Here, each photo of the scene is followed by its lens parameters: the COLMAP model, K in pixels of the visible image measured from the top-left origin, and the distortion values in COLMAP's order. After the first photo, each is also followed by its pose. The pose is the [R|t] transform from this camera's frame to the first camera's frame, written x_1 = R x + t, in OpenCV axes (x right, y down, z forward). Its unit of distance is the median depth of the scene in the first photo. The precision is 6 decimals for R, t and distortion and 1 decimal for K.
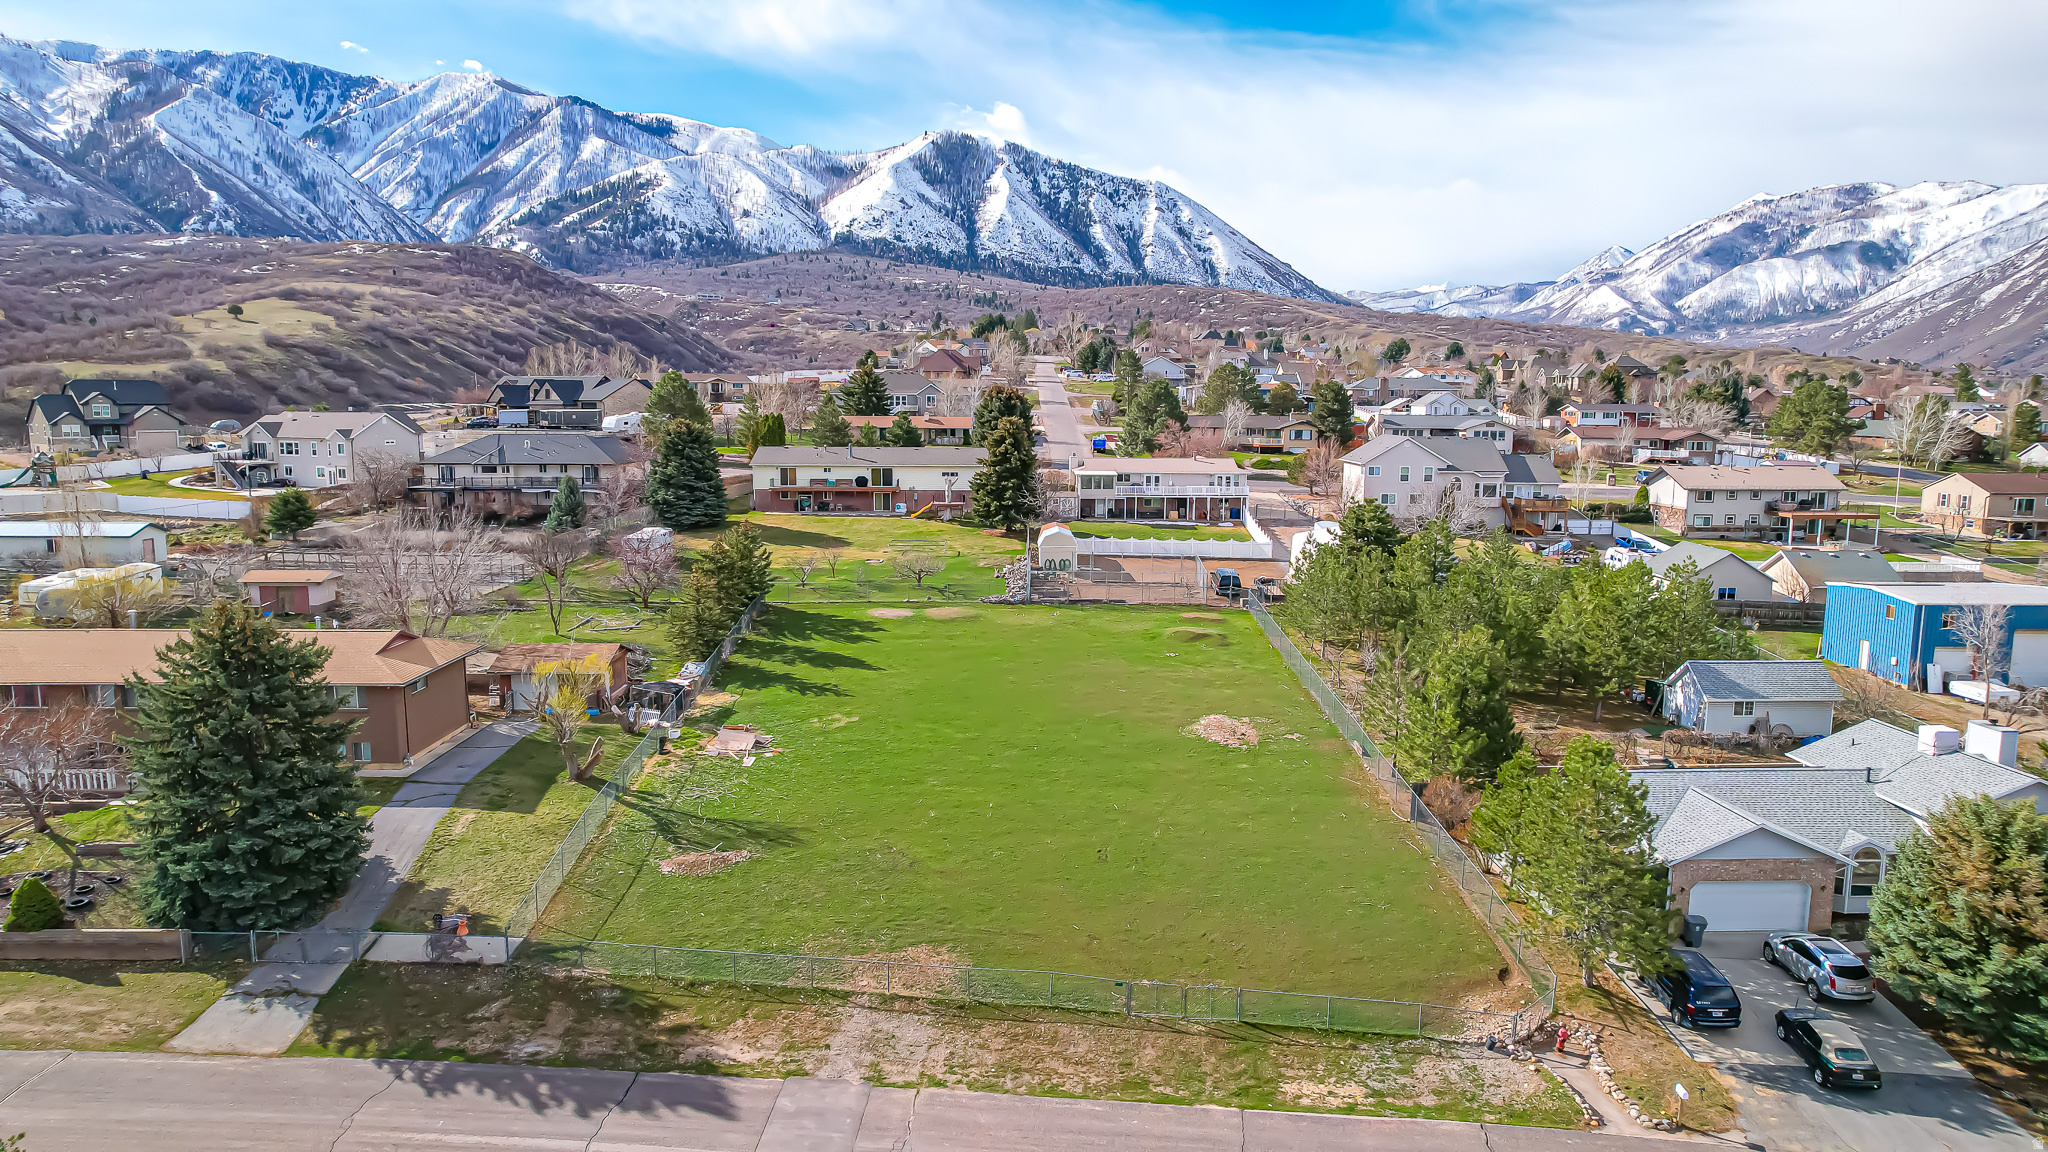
lens RADIAL K [[1310.8, 0, 1026.4], [0, 1310.8, 576.5], [0, 0, 1]] dist [-0.078362, 0.069676]
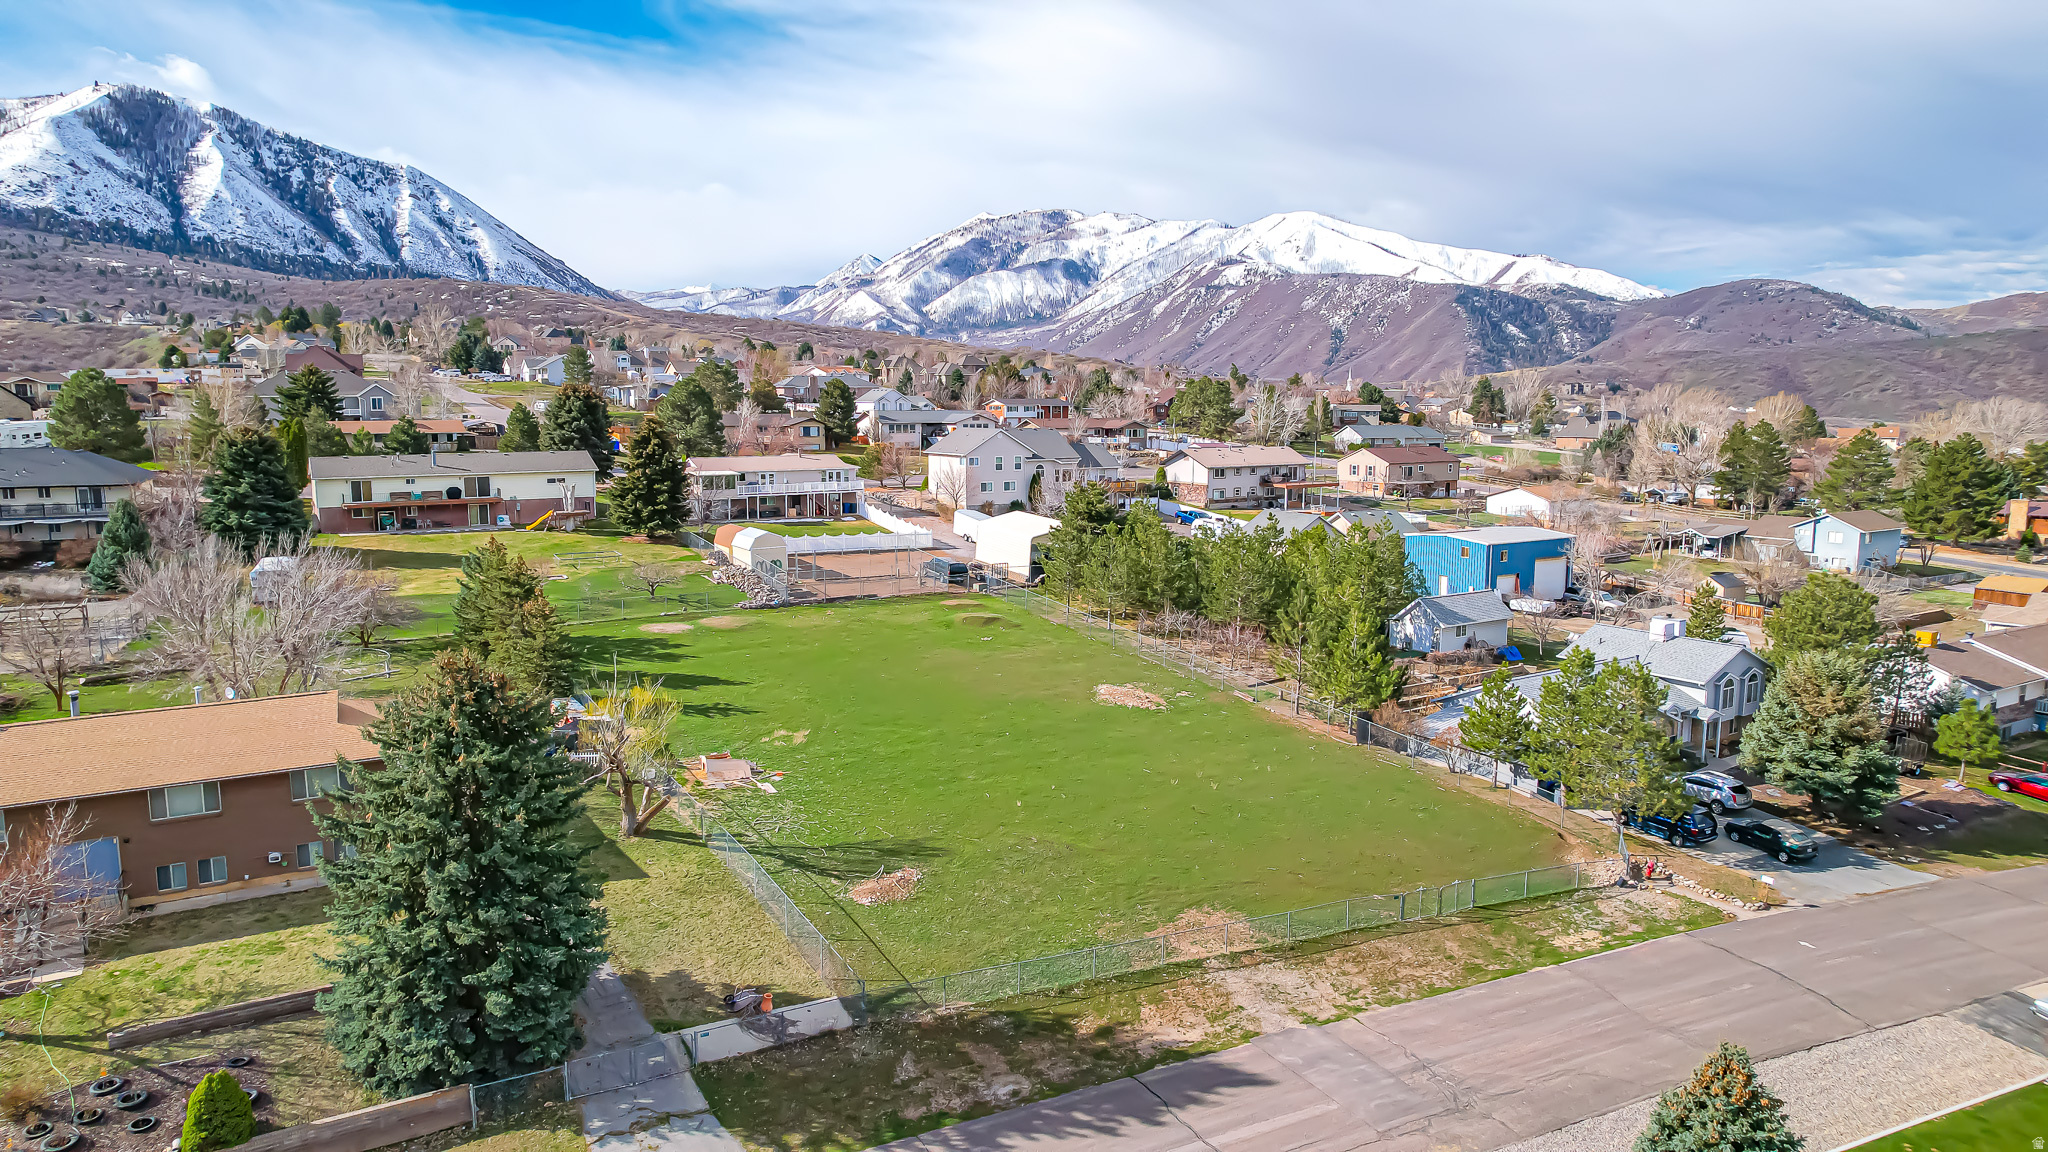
lens RADIAL K [[1310.8, 0, 1026.4], [0, 1310.8, 576.5], [0, 0, 1]] dist [-0.078362, 0.069676]
pose [[0.857113, -0.075258, 0.509601, -0.050392], [0.075380, 0.996945, 0.020447, -0.001126], [-0.509583, 0.020888, 0.860168, 0.011359]]
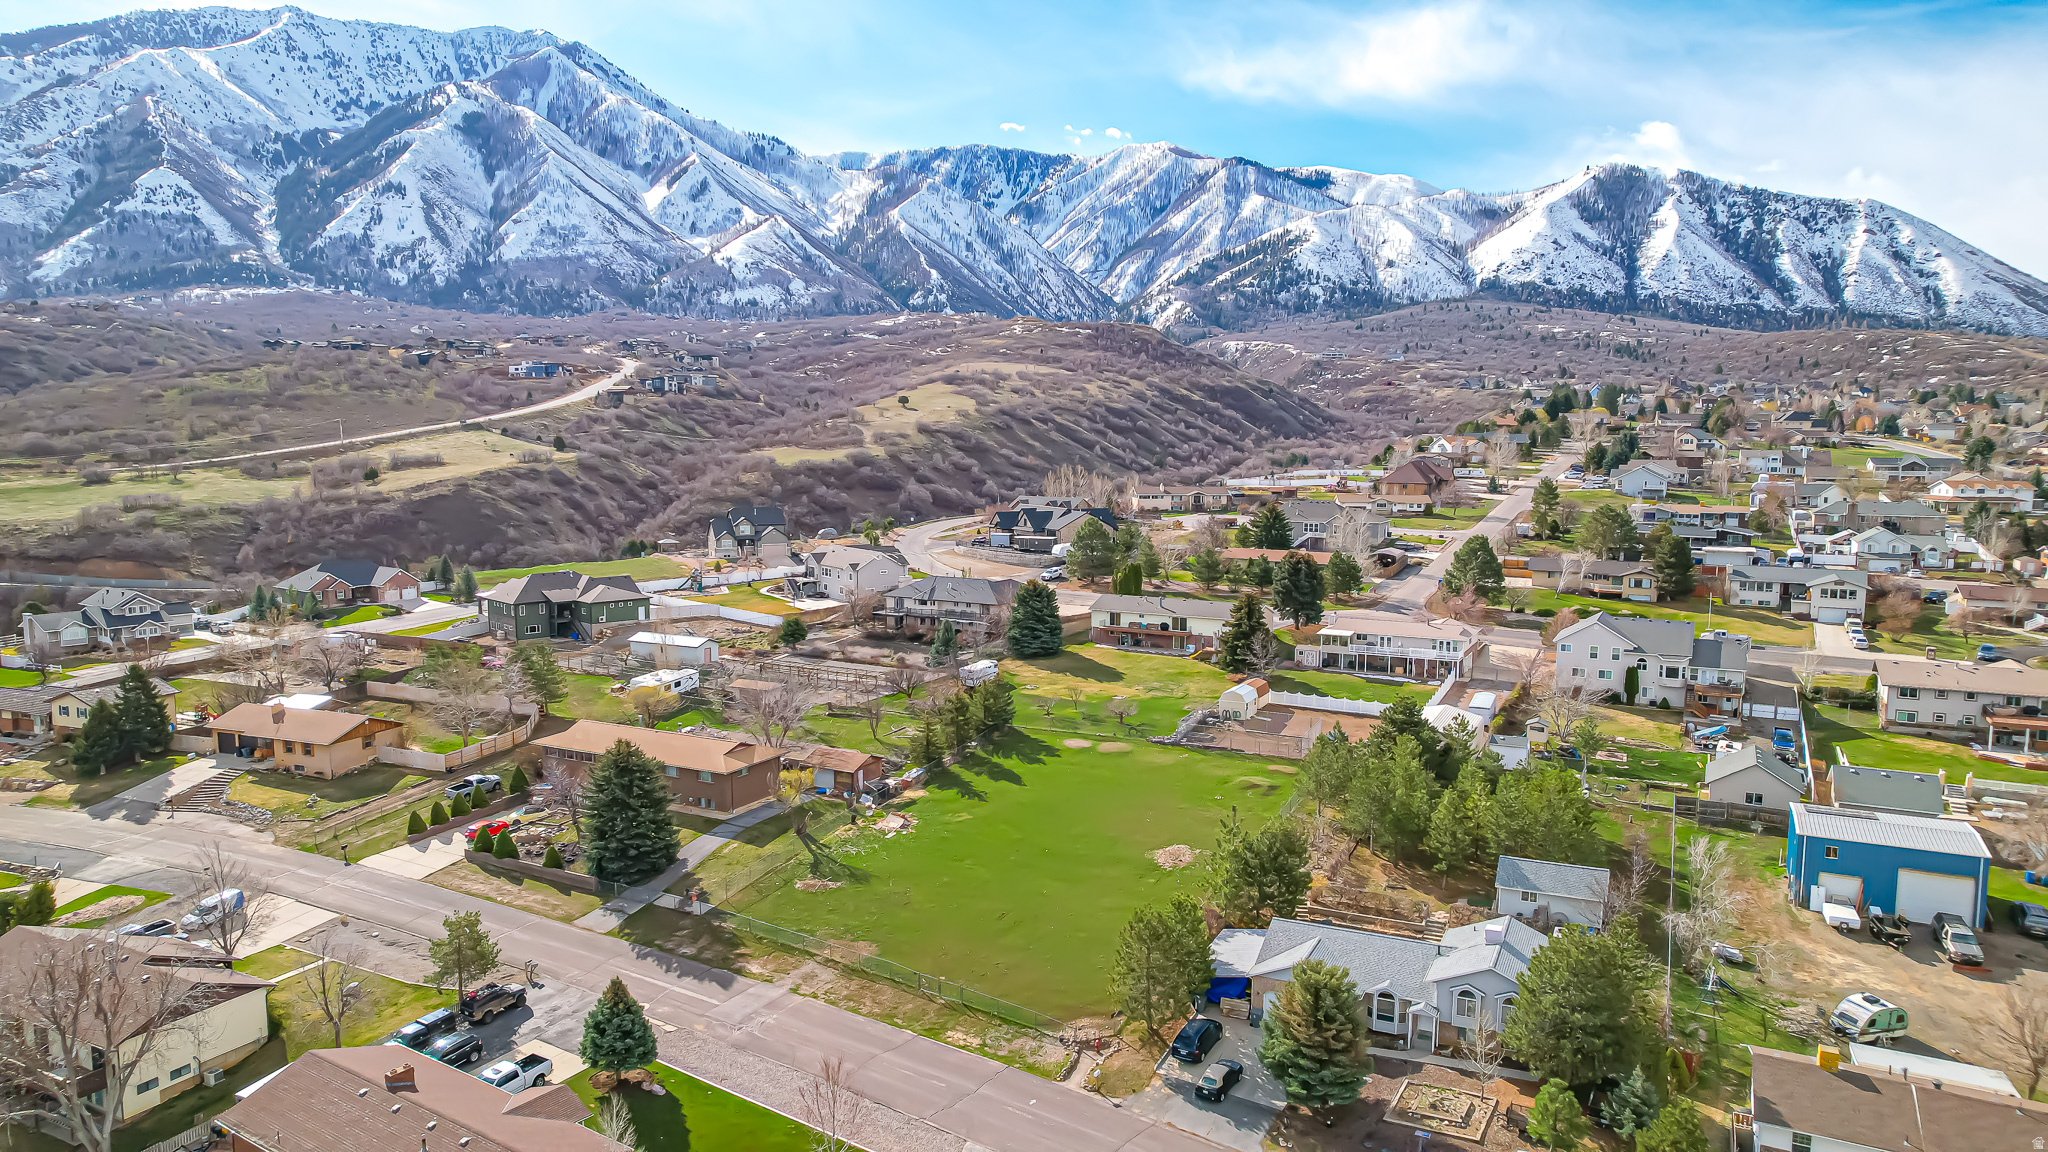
lens RADIAL K [[1307.7, 0, 1025.9], [0, 1307.7, 577.3], [0, 0, 1]] dist [-0.075556, 0.066523]
pose [[0.882317, 0.048397, -0.468161, 0.076457], [-0.062073, 0.997976, -0.013817, -0.019733], [0.466545, 0.041251, 0.883535, -0.051058]]
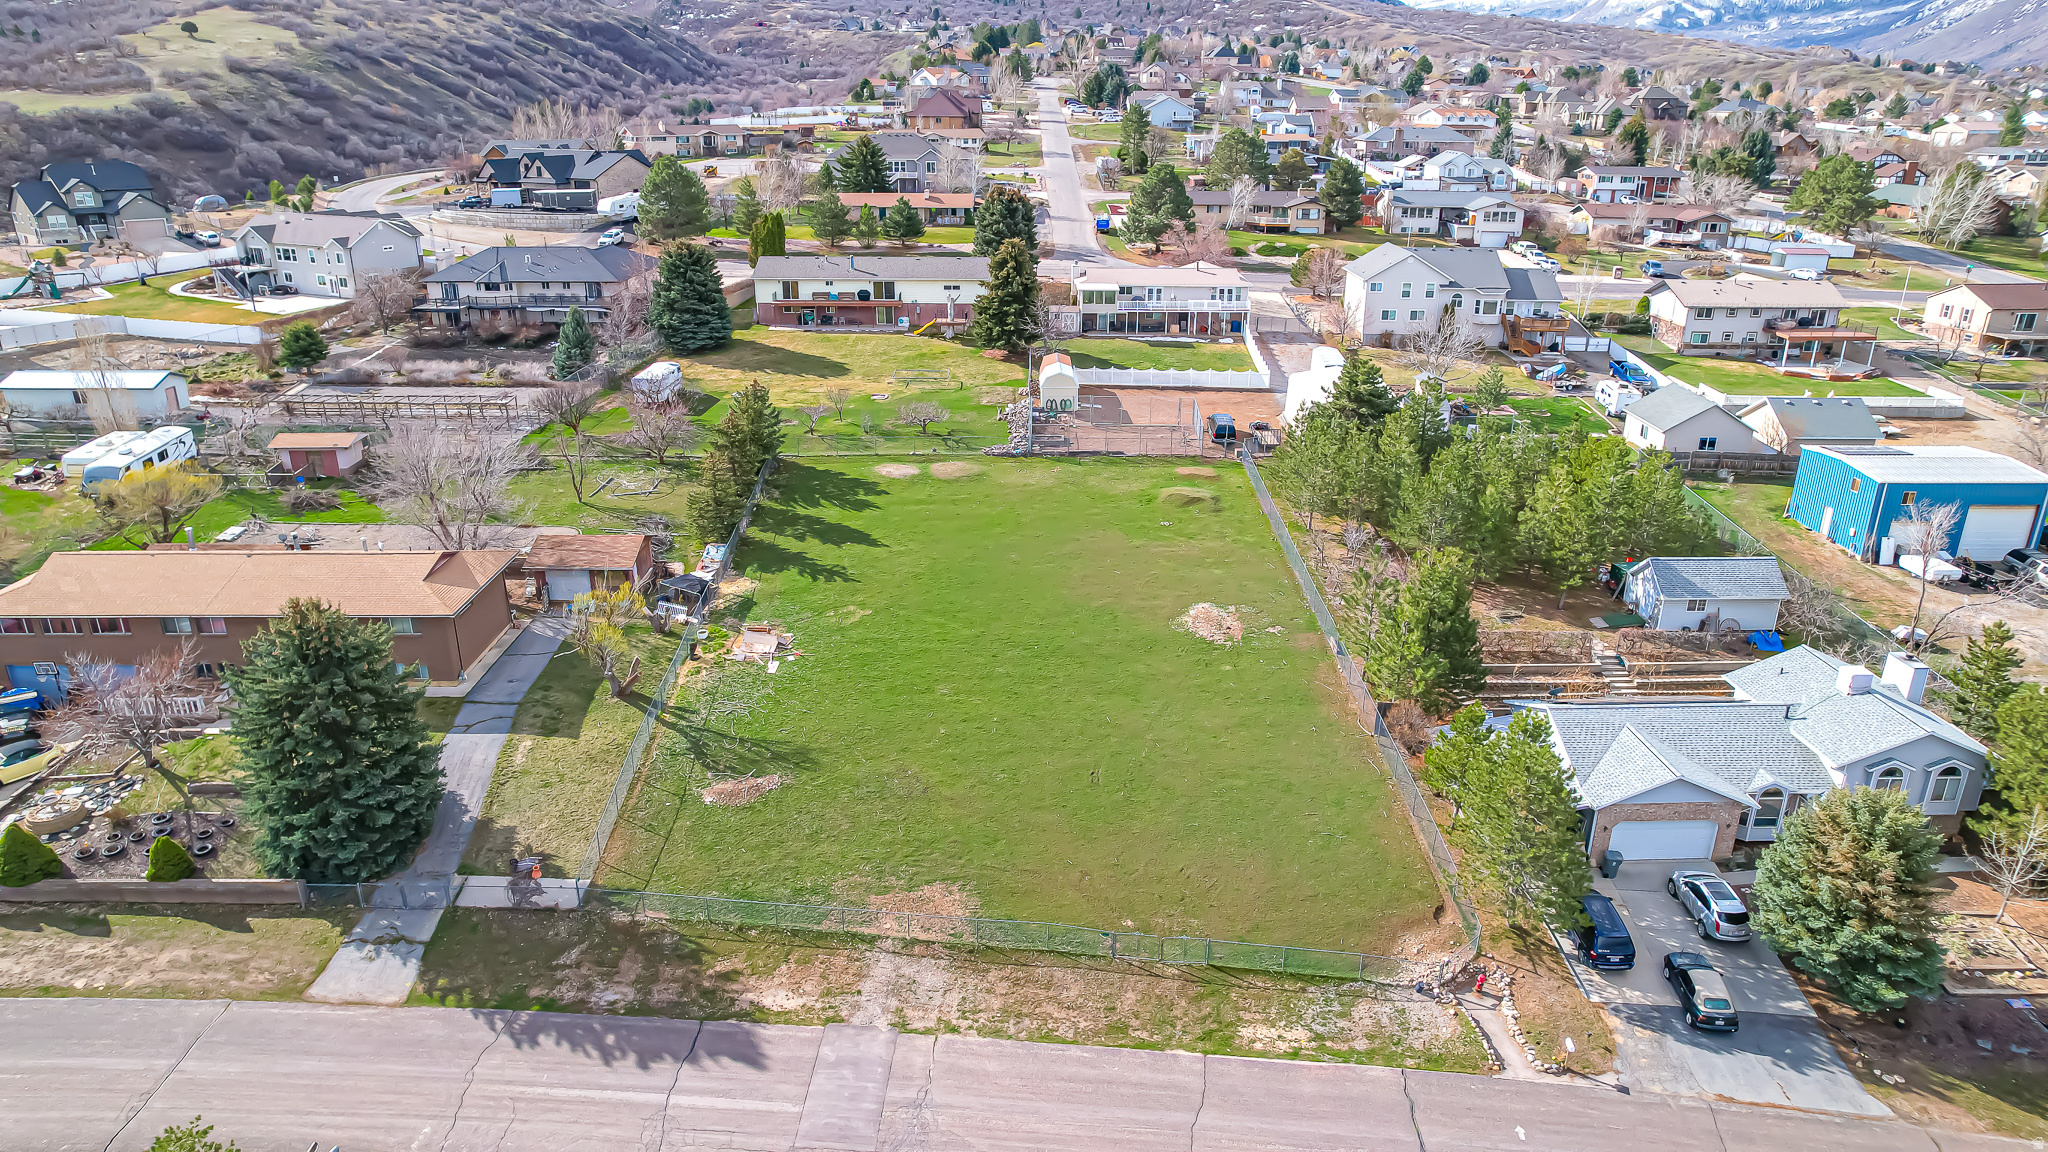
lens RADIAL K [[1314.1, 0, 1026.7], [0, 1314.1, 575.8], [0, 0, 1]] dist [-0.084270, 0.075984]
pose [[0.999997, -0.000342, -0.002424, 0.000203], [0.000865, 0.975679, 0.219201, -0.016916], [0.002290, -0.219202, 0.975677, -0.004943]]
